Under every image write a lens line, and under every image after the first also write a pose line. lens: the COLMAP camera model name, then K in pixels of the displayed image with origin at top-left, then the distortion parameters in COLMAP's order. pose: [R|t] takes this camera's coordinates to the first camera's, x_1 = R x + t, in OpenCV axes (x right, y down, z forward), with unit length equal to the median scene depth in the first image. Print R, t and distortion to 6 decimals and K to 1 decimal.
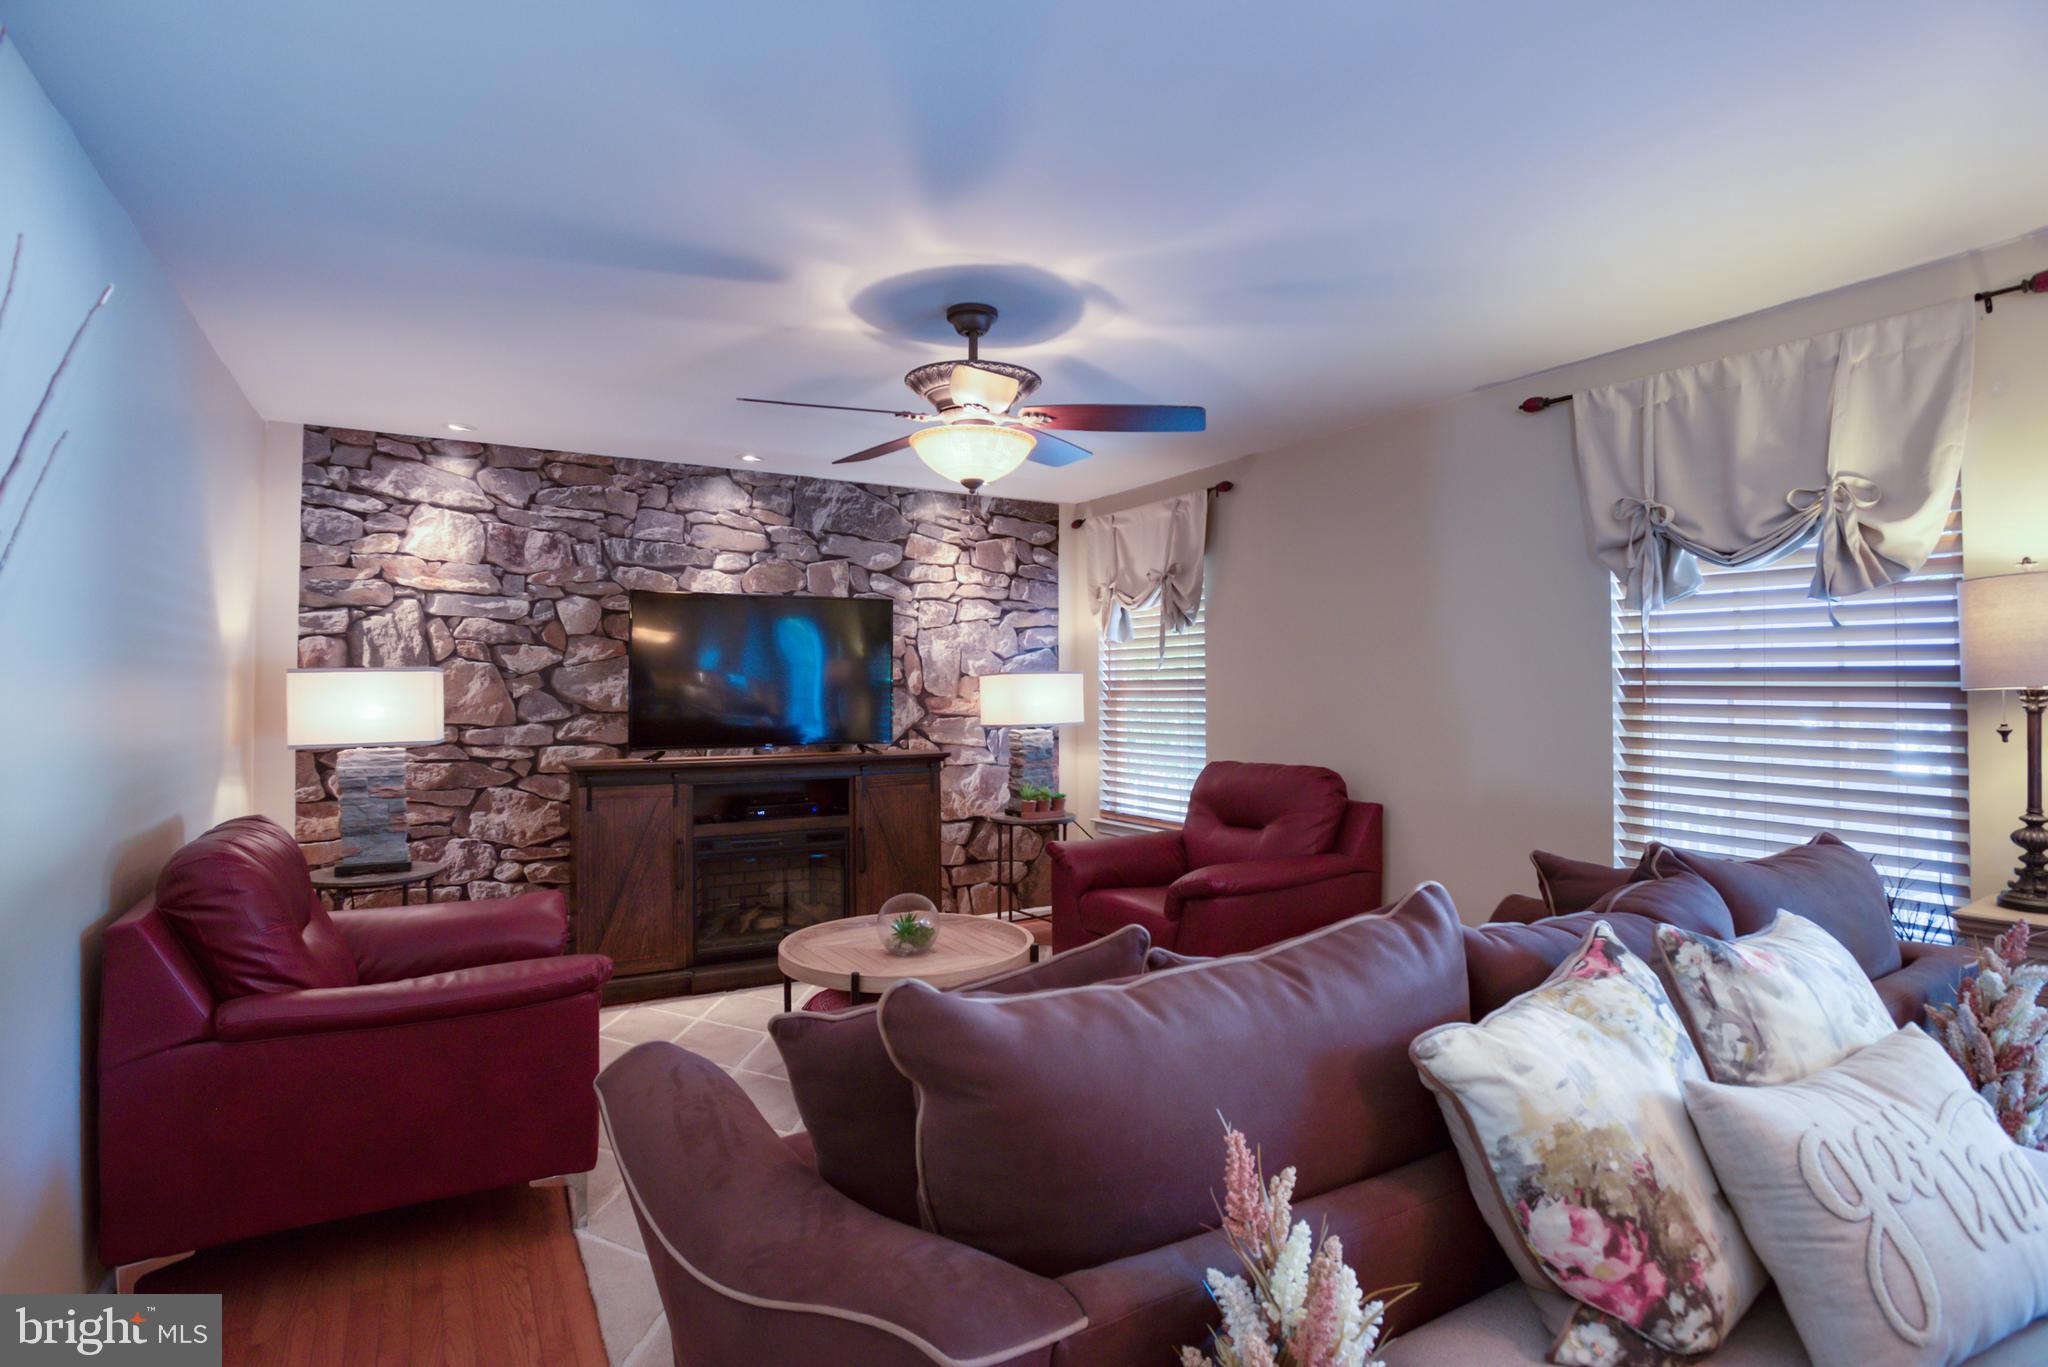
lens RADIAL K [[1039.9, 0, 1024.0], [0, 1039.9, 683.5], [0, 0, 1]] dist [-0.088121, 0.037790]
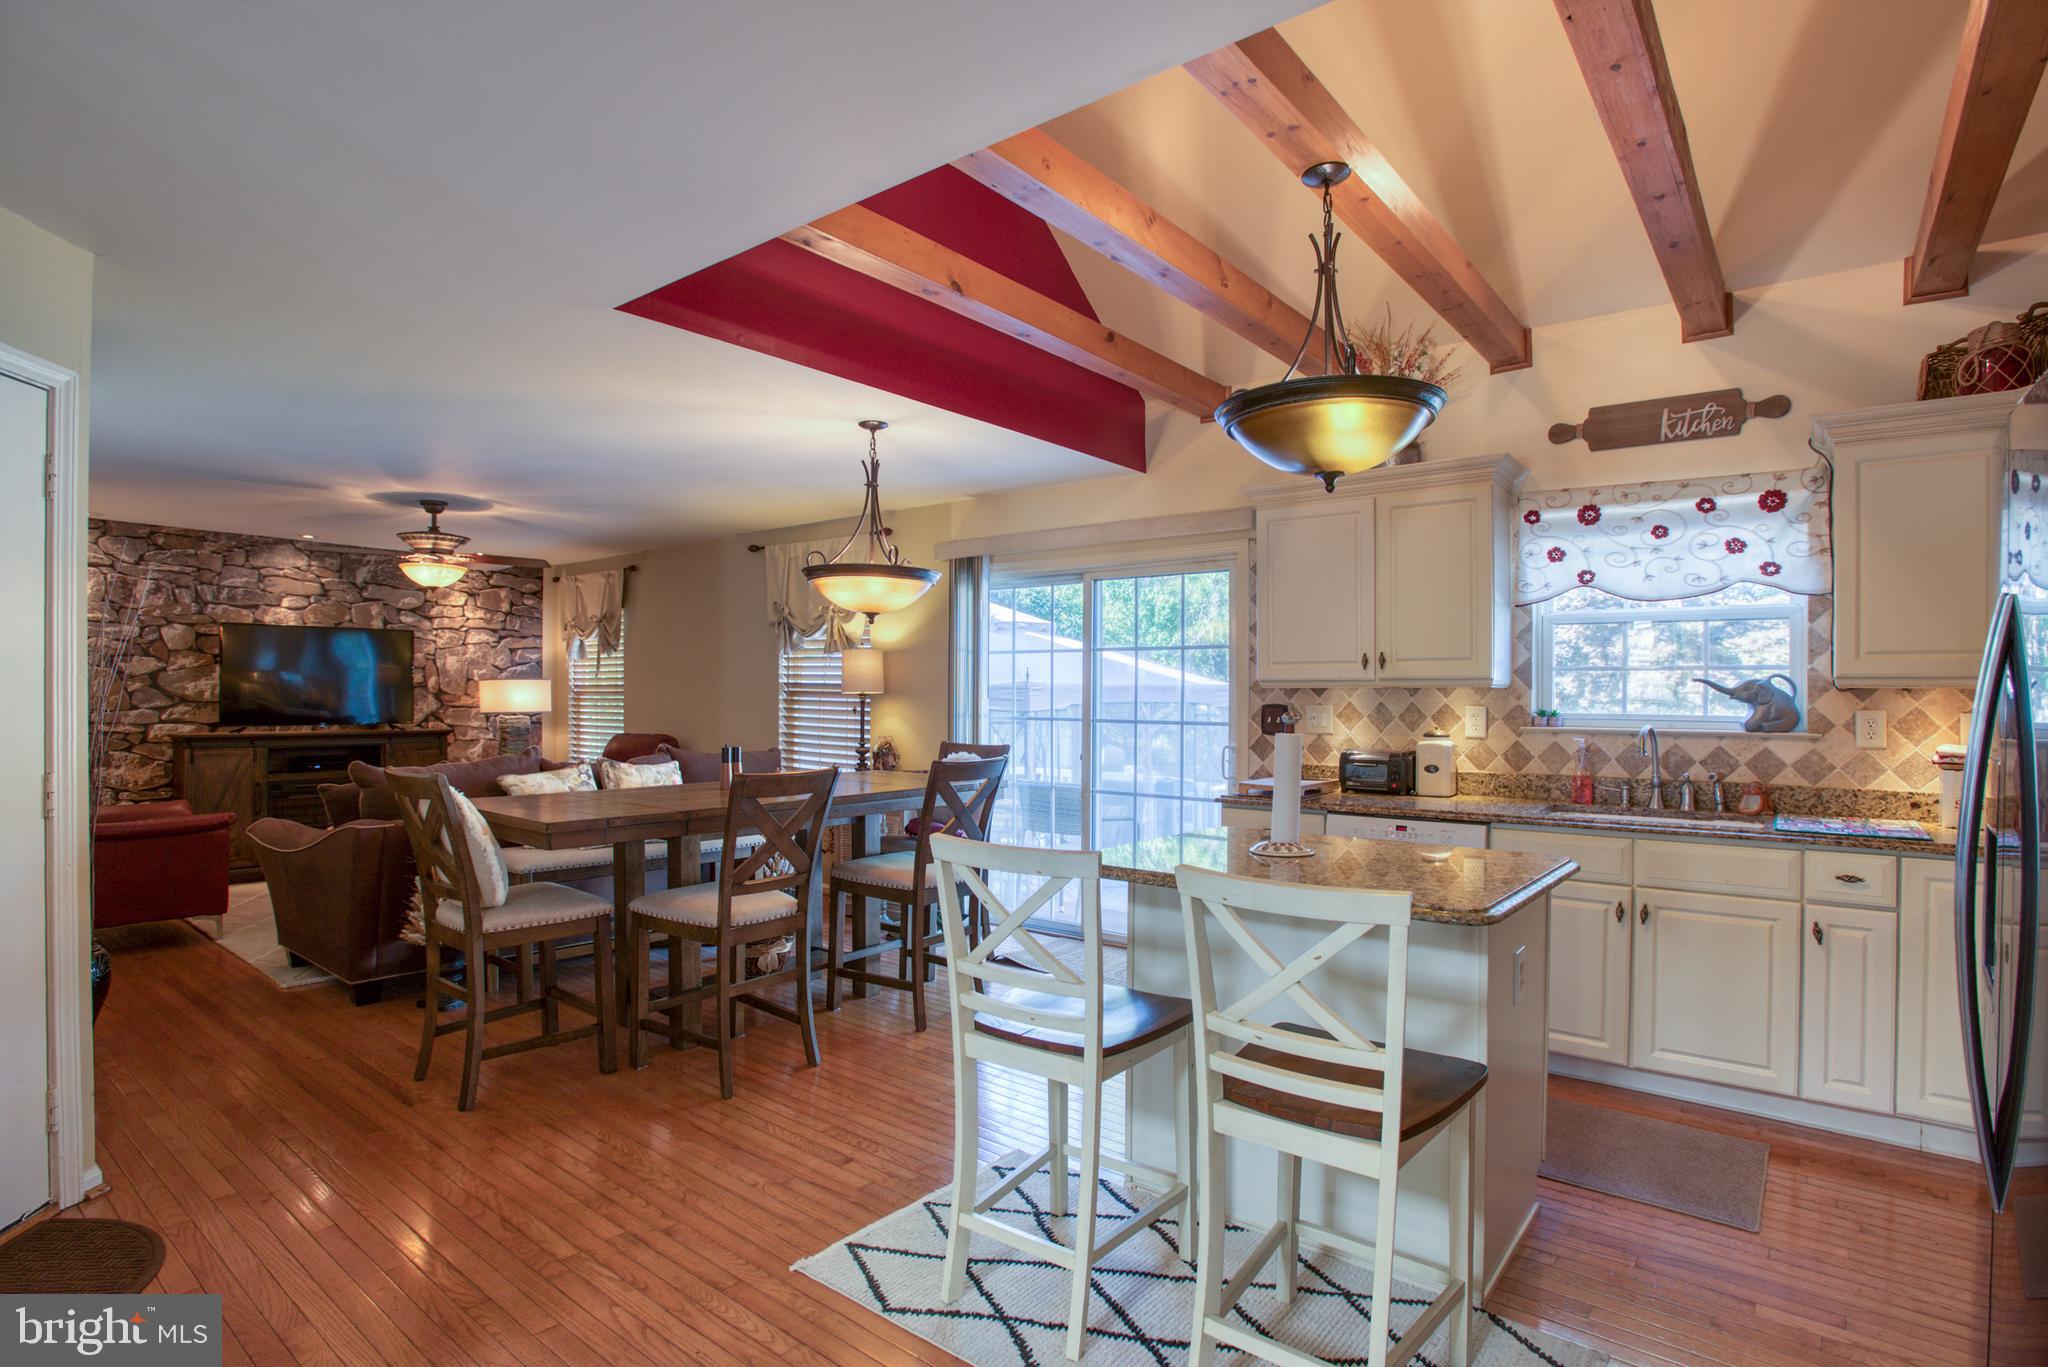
lens RADIAL K [[1082.0, 0, 950.0], [0, 1082.0, 709.1], [0, 0, 1]] dist [-0.000188, 0.000406]
pose [[0.961327, 0.006078, 0.275343, 0.203818], [-0.011896, 0.999740, 0.019465, -0.004993], [-0.275153, -0.021988, 0.961149, -0.792245]]
